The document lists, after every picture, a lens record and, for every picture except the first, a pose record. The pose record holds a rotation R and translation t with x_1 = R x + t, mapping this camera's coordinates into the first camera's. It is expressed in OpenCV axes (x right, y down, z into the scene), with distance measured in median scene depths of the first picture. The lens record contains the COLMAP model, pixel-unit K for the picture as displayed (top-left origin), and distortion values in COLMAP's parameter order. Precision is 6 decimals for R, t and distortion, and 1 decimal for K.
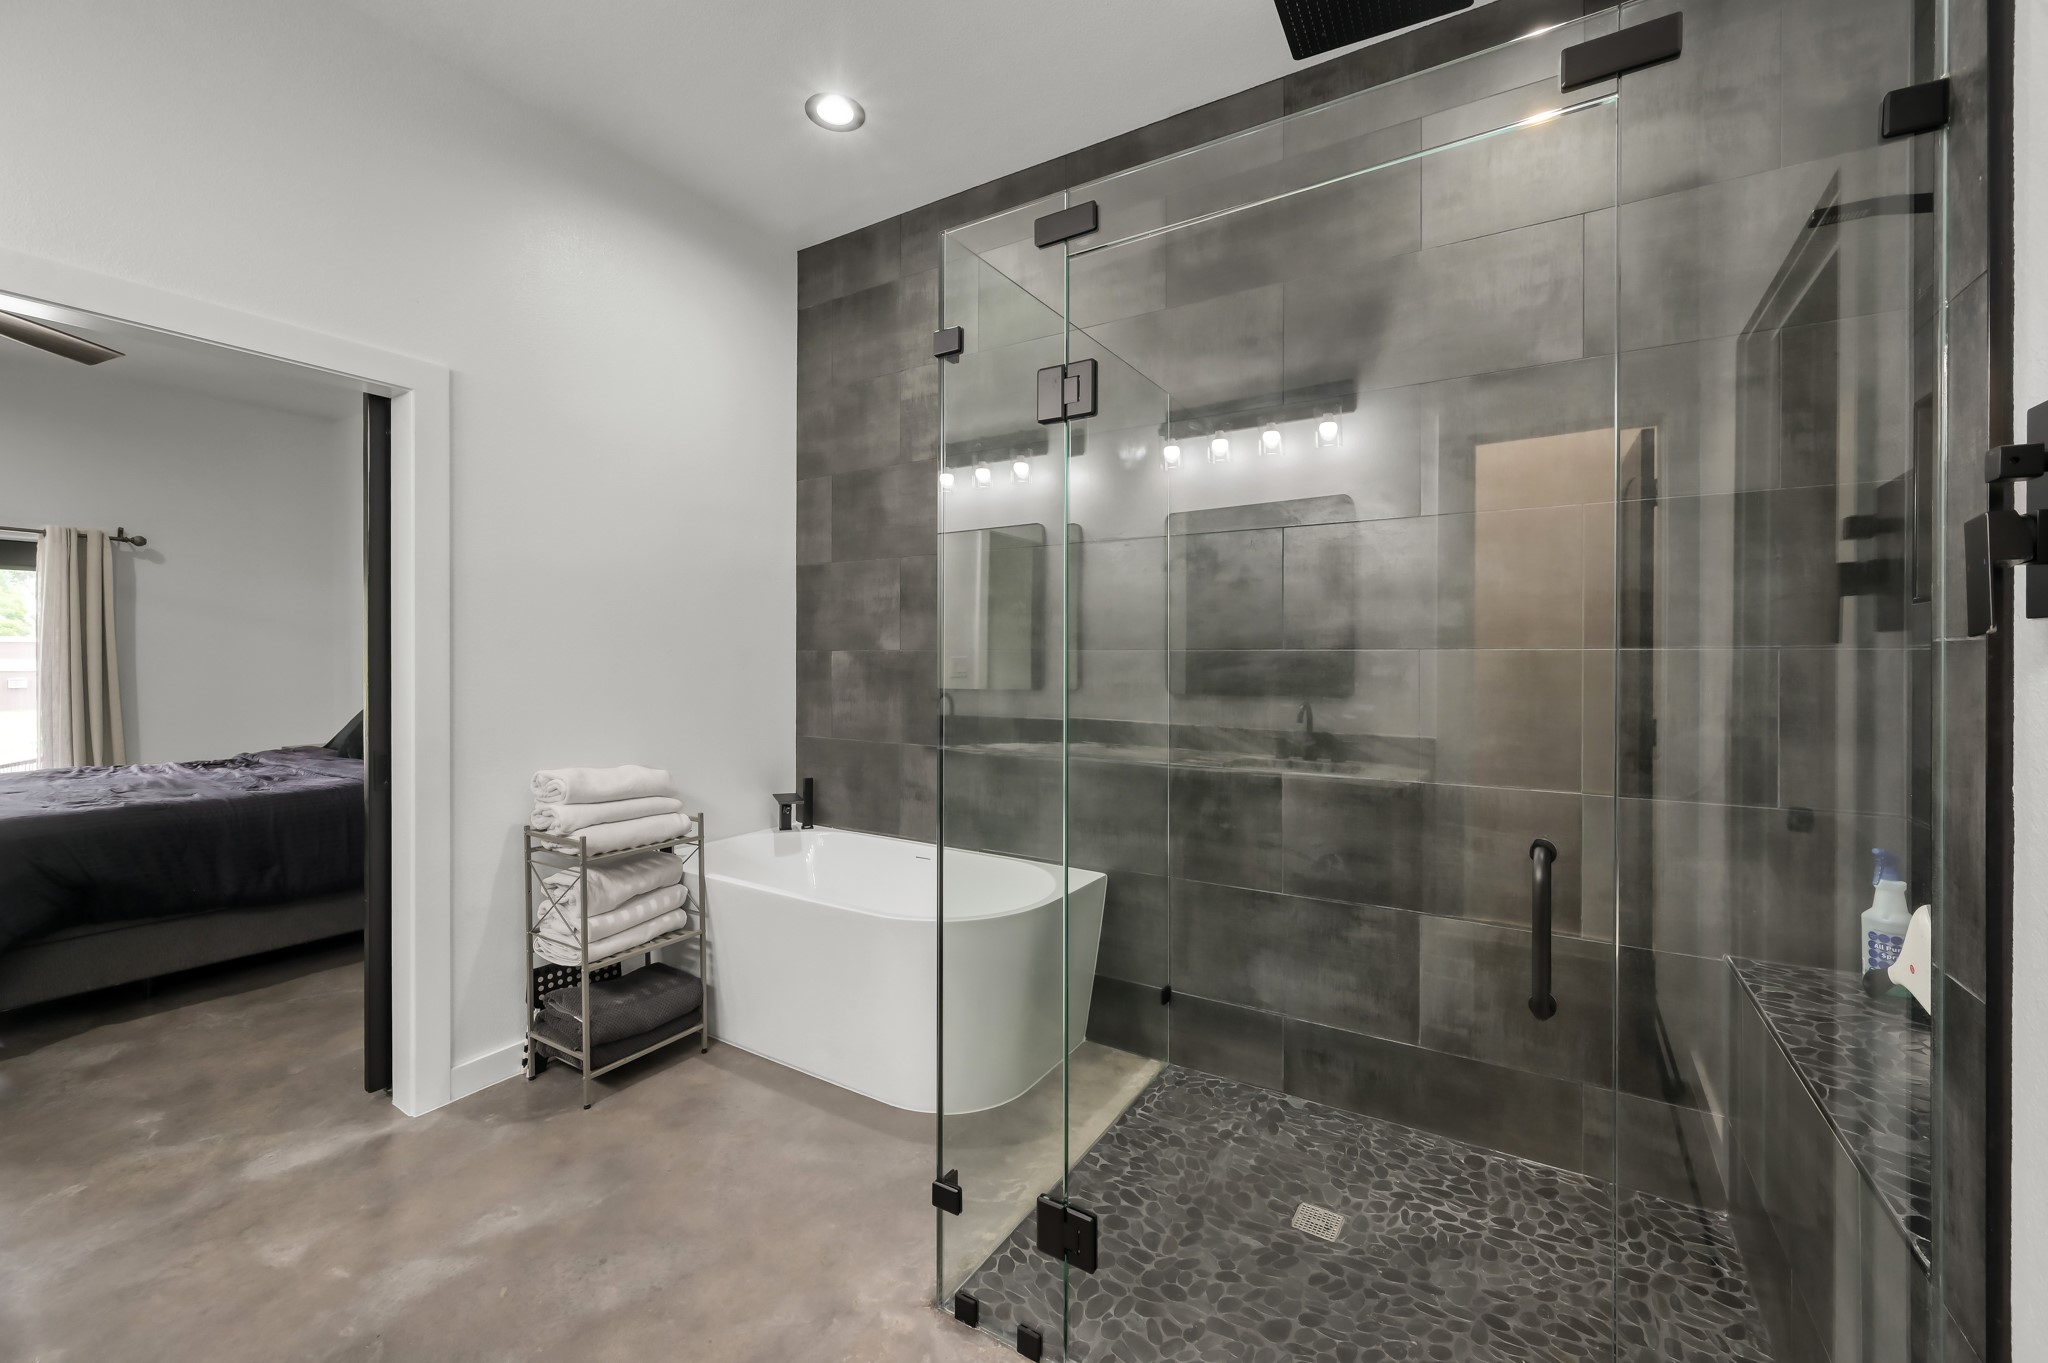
lens RADIAL K [[816.1, 0, 1026.6], [0, 816.1, 676.0], [0, 0, 1]] dist [-0.002202, 0.000751]
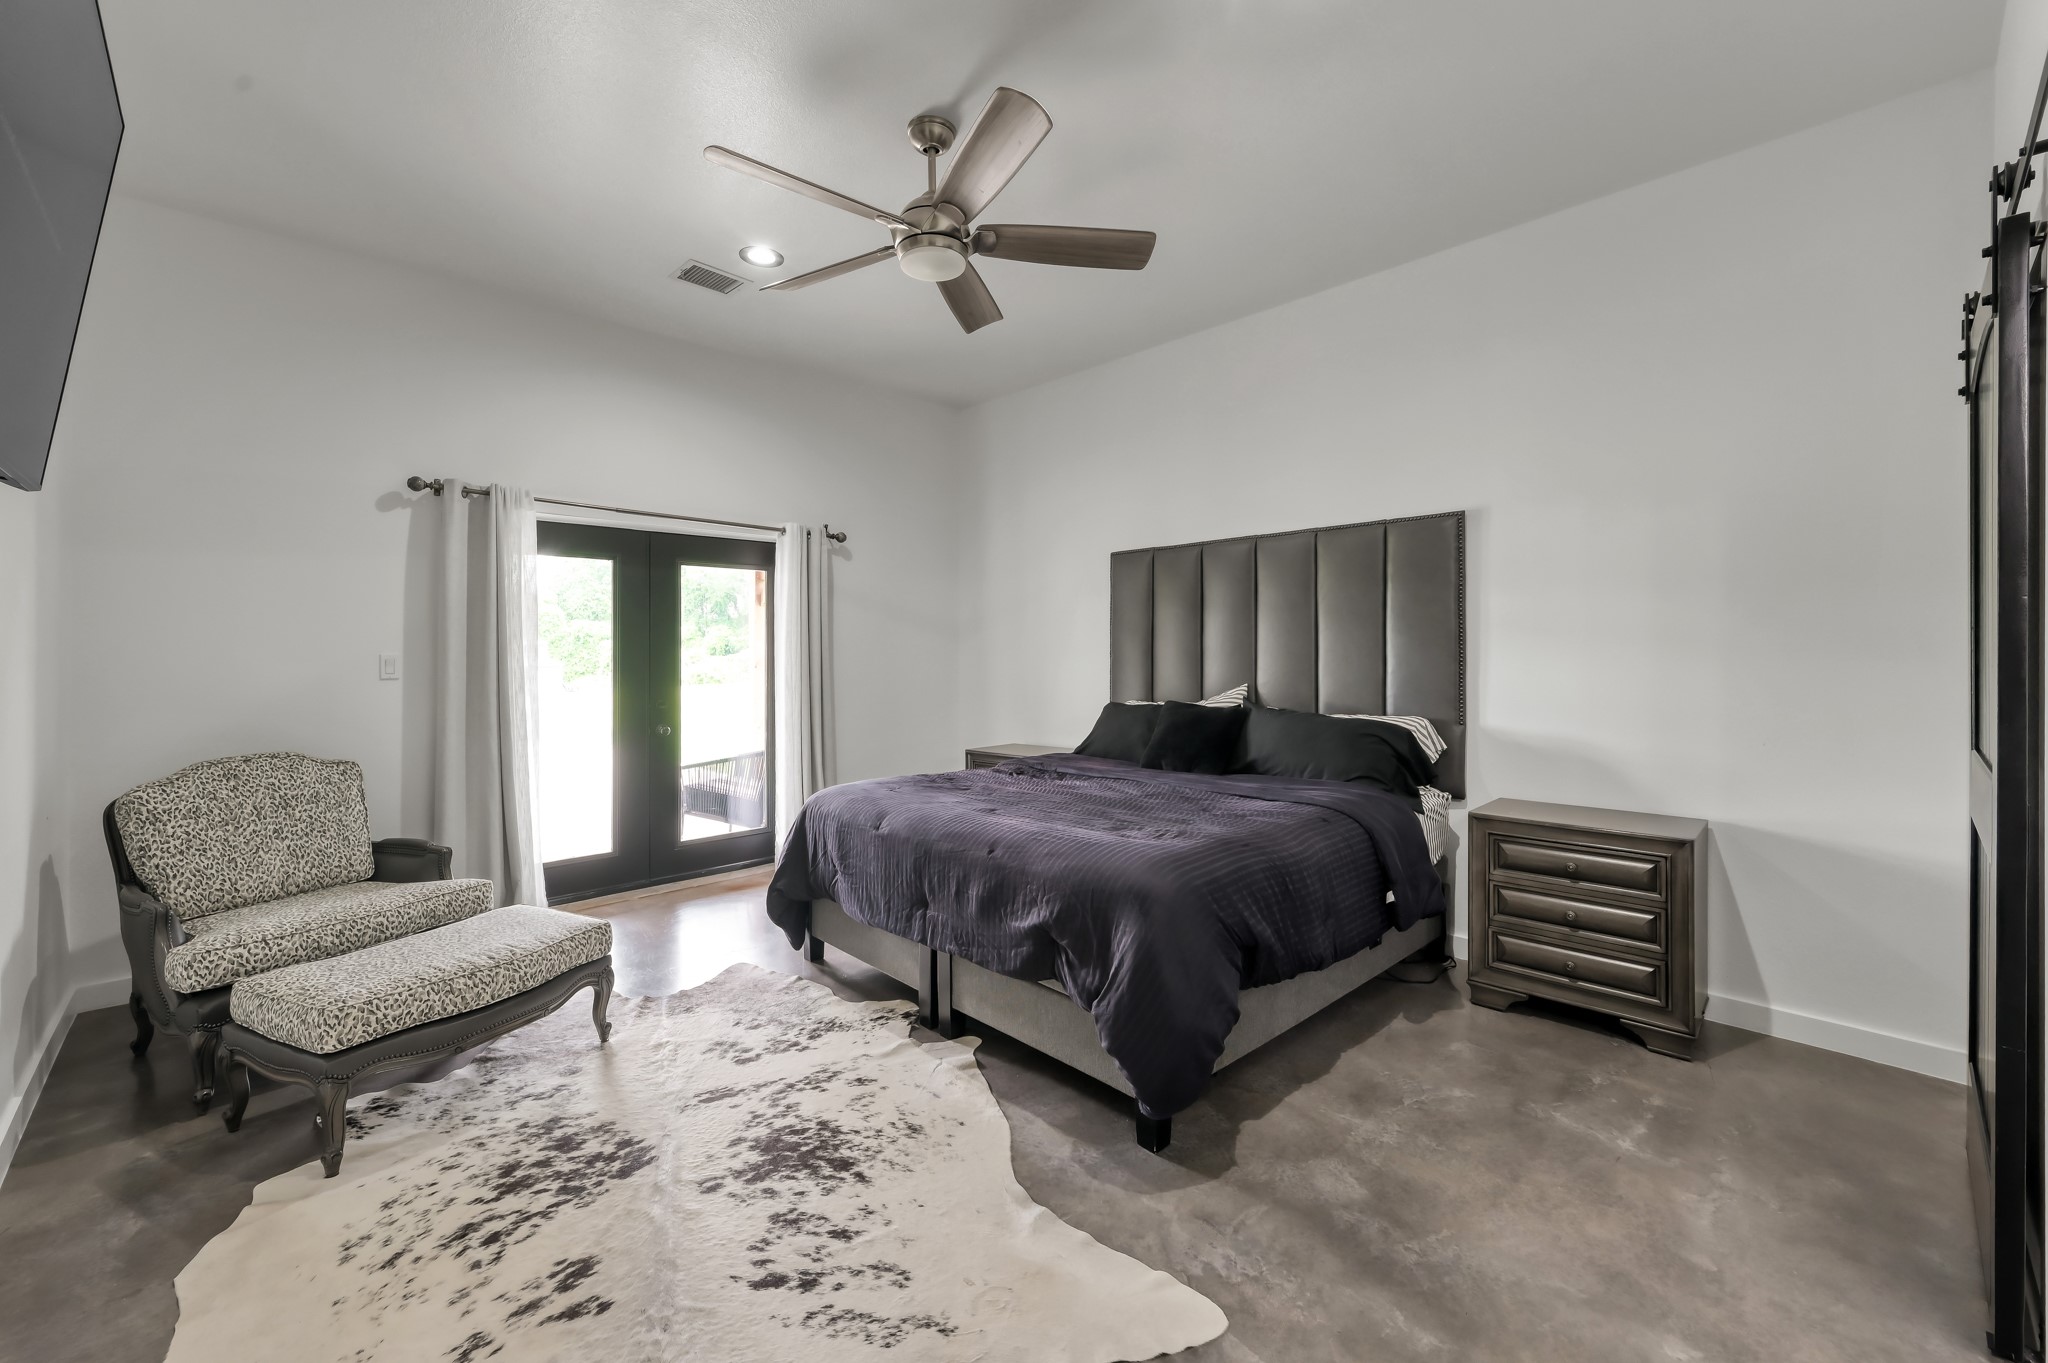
lens RADIAL K [[816.1, 0, 1017.4], [0, 816.1, 677.2], [0, 0, 1]] dist [-0.002202, 0.000751]
pose [[0.967996, 0.004593, -0.250925, -0.678353], [-0.003850, 0.999987, 0.003453, -0.001824], [0.250937, -0.002376, 0.968000, 0.106326]]
